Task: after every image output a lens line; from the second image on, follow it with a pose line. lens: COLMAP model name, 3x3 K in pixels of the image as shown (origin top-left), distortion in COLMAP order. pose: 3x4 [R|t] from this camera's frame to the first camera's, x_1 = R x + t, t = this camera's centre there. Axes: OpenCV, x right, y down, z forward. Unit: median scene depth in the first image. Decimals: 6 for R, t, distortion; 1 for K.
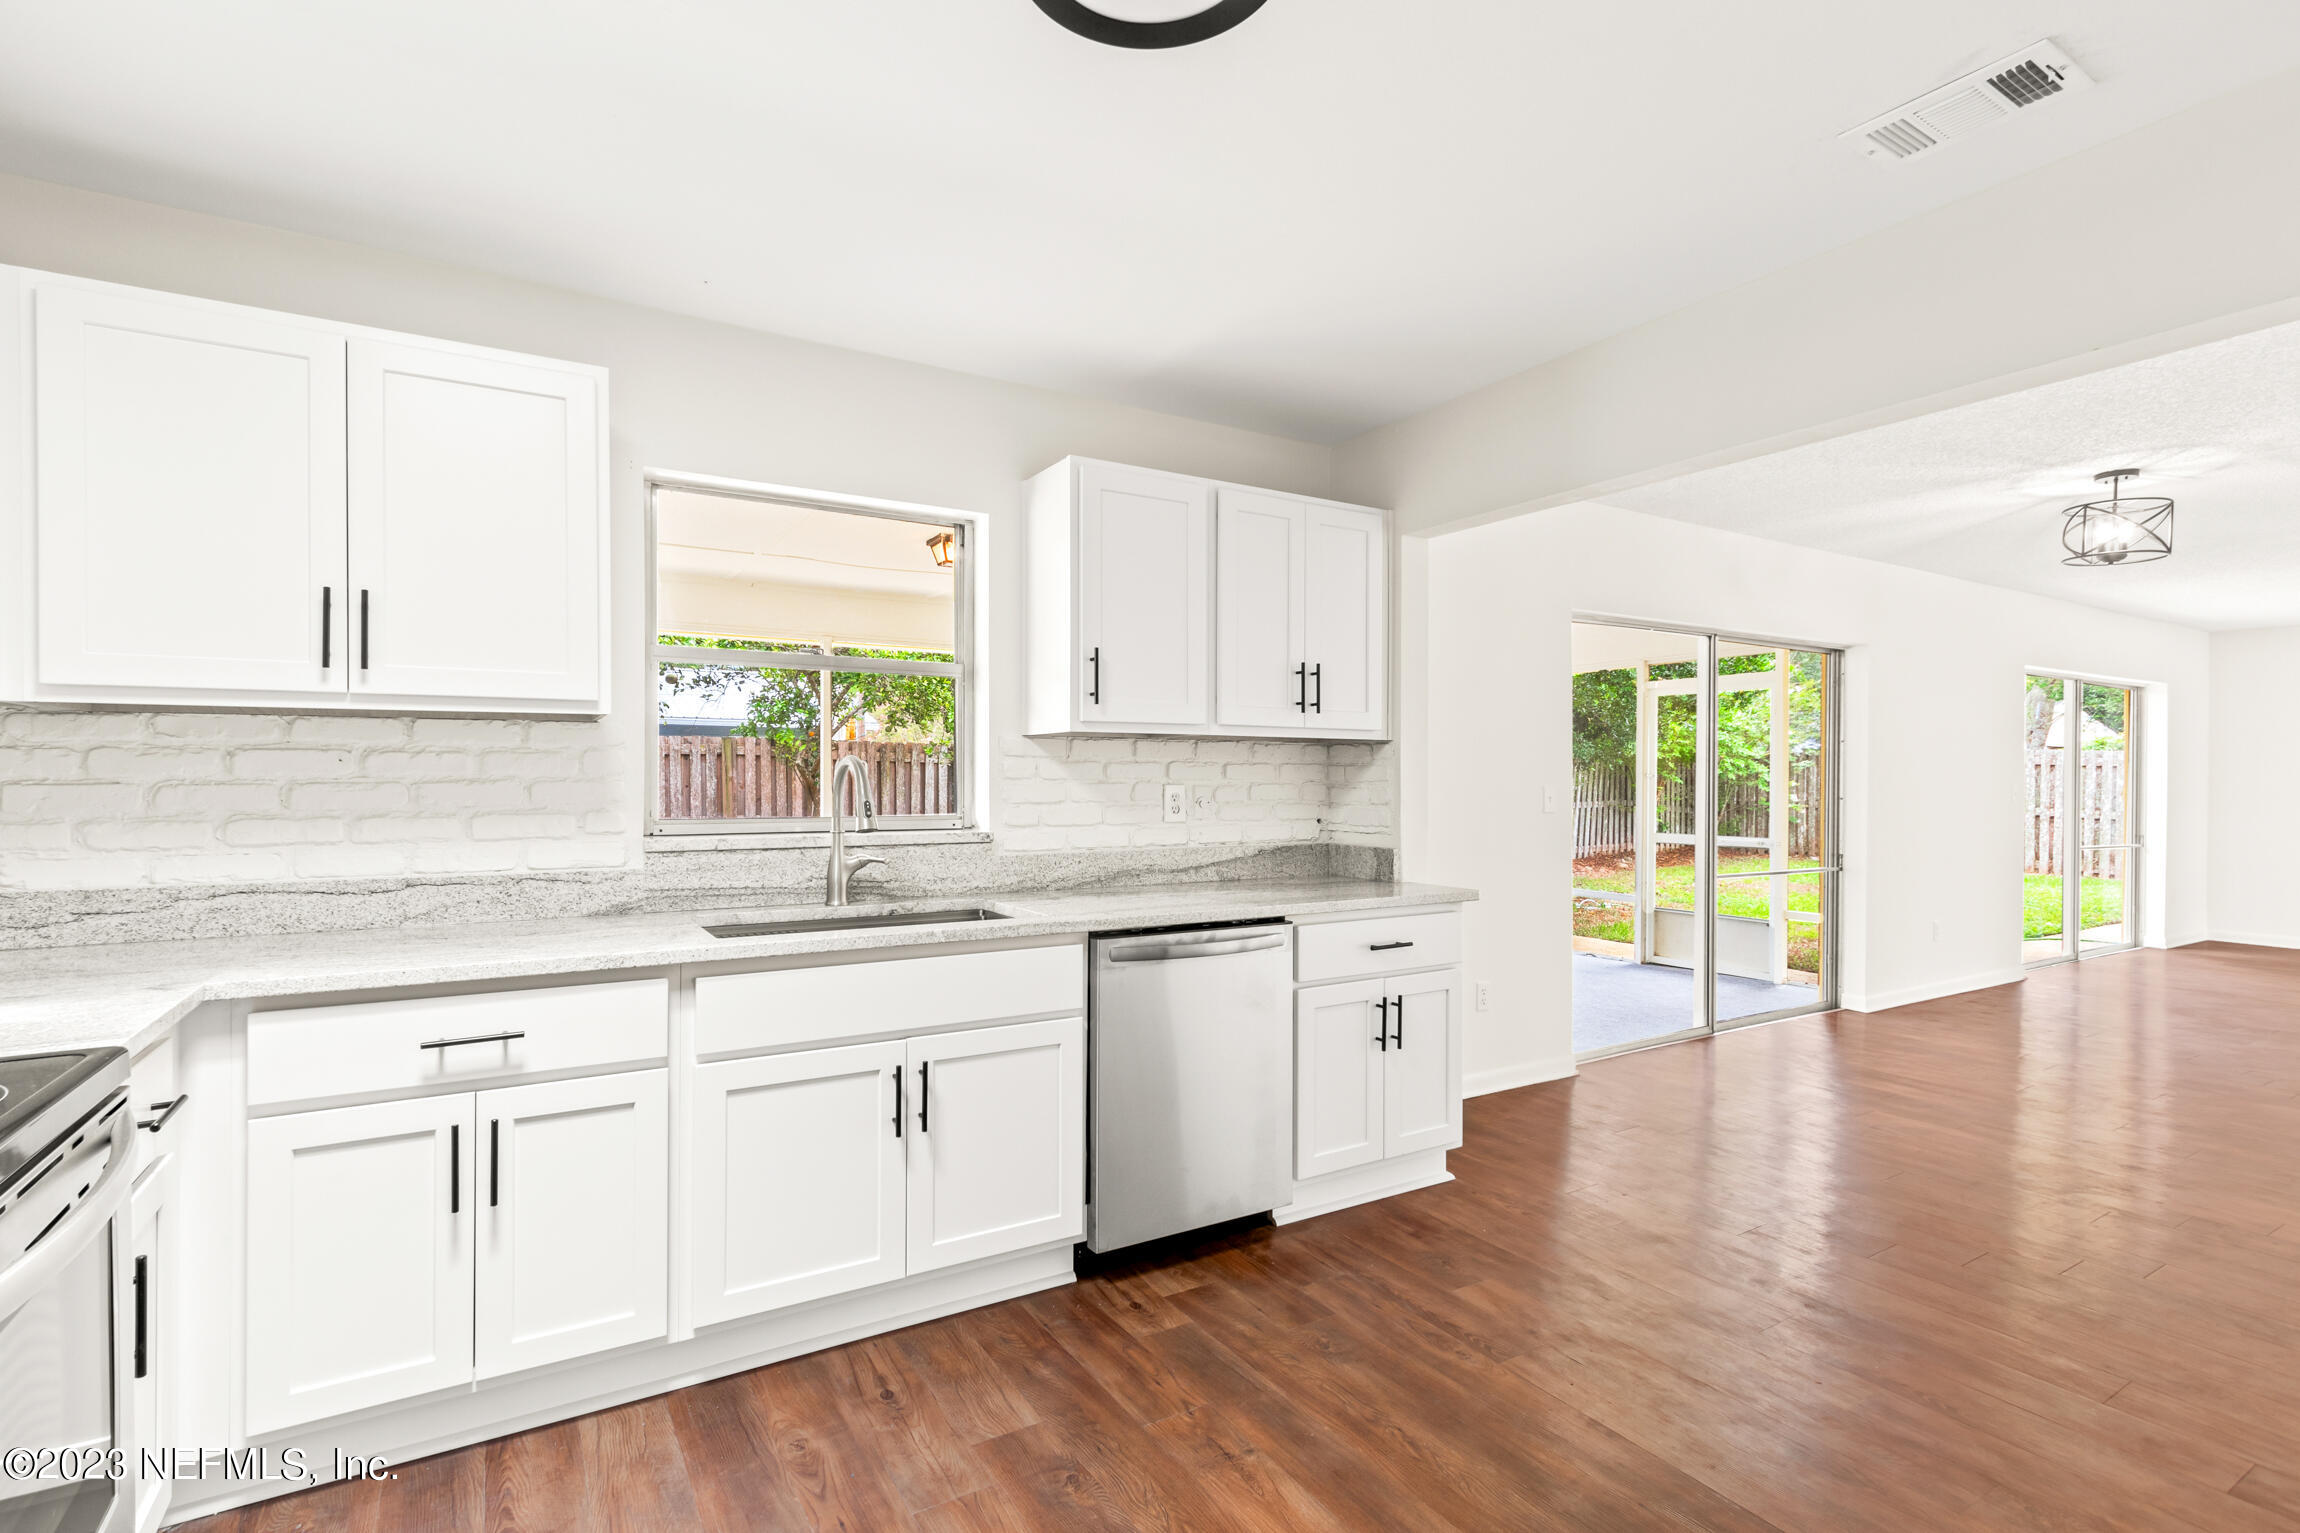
lens RADIAL K [[1019.4, 0, 1142.1], [0, 1019.4, 784.6], [0, 0, 1]] dist [0.005174, 0.001573]
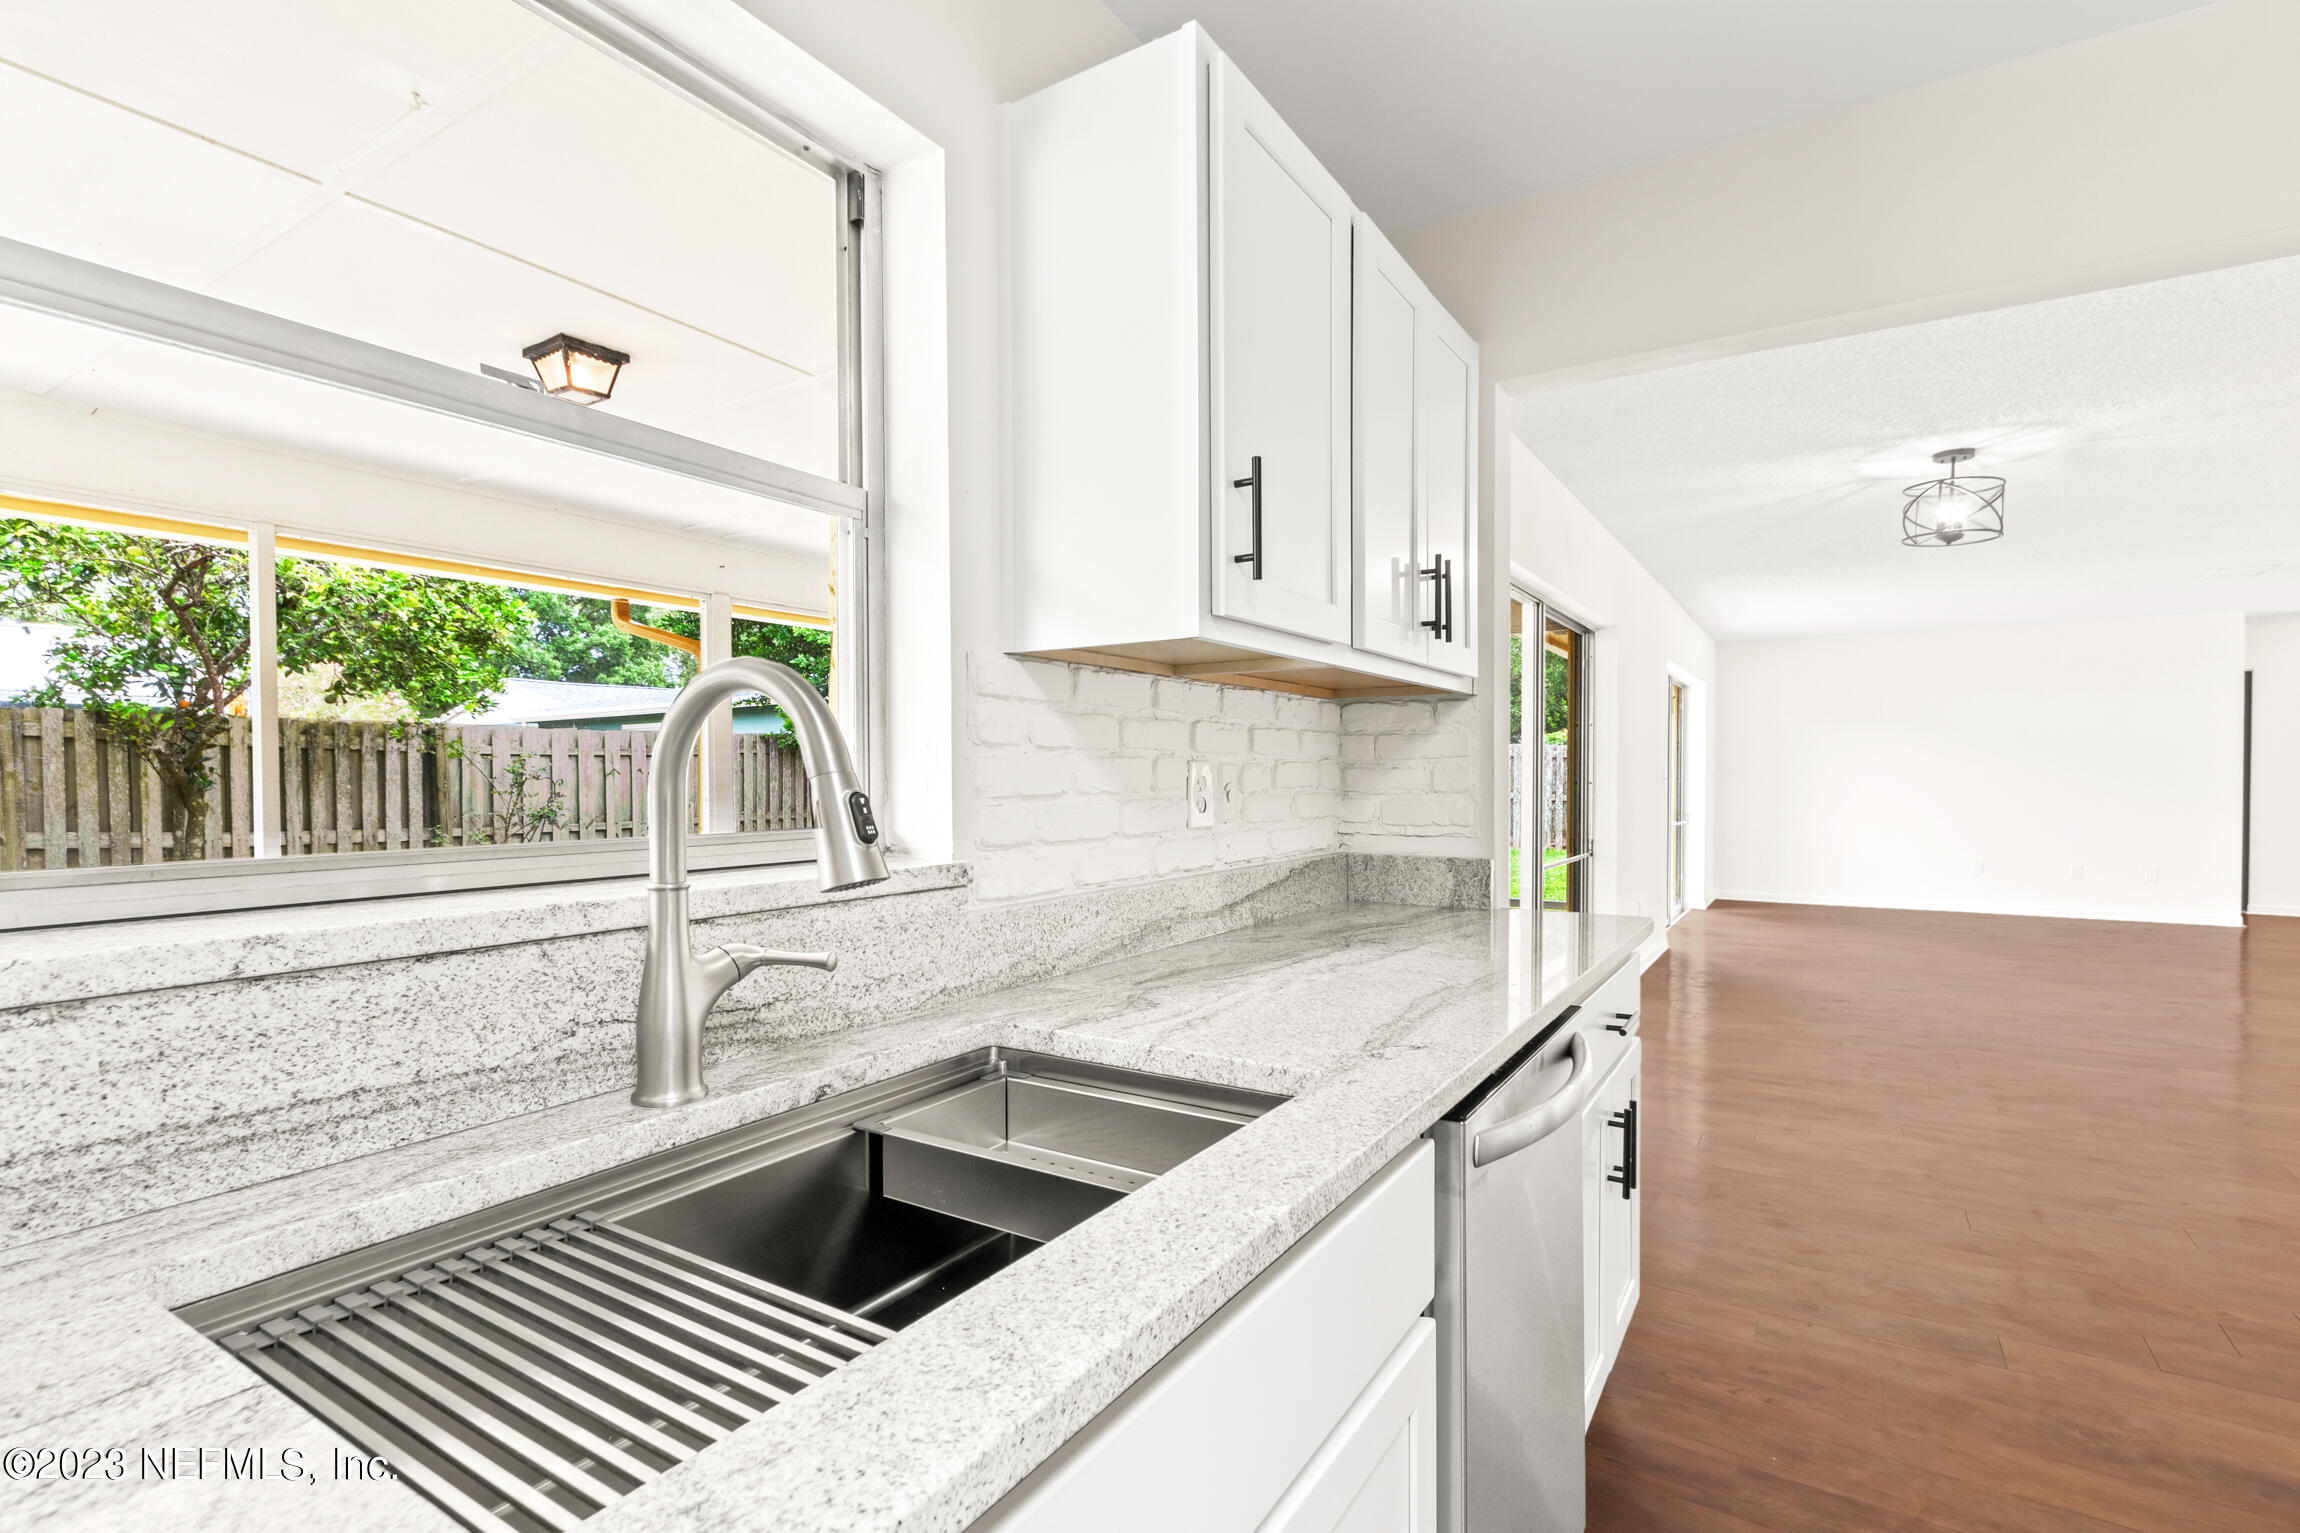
lens RADIAL K [[1019.4, 0, 1113.9], [0, 1019.4, 787.7], [0, 0, 1]] dist [0.005174, 0.001573]
pose [[0.899159, -0.010765, 0.437490, -0.300992], [0.008142, 0.999936, 0.007871, 0.011337], [-0.437547, -0.003515, 0.899189, 0.600509]]
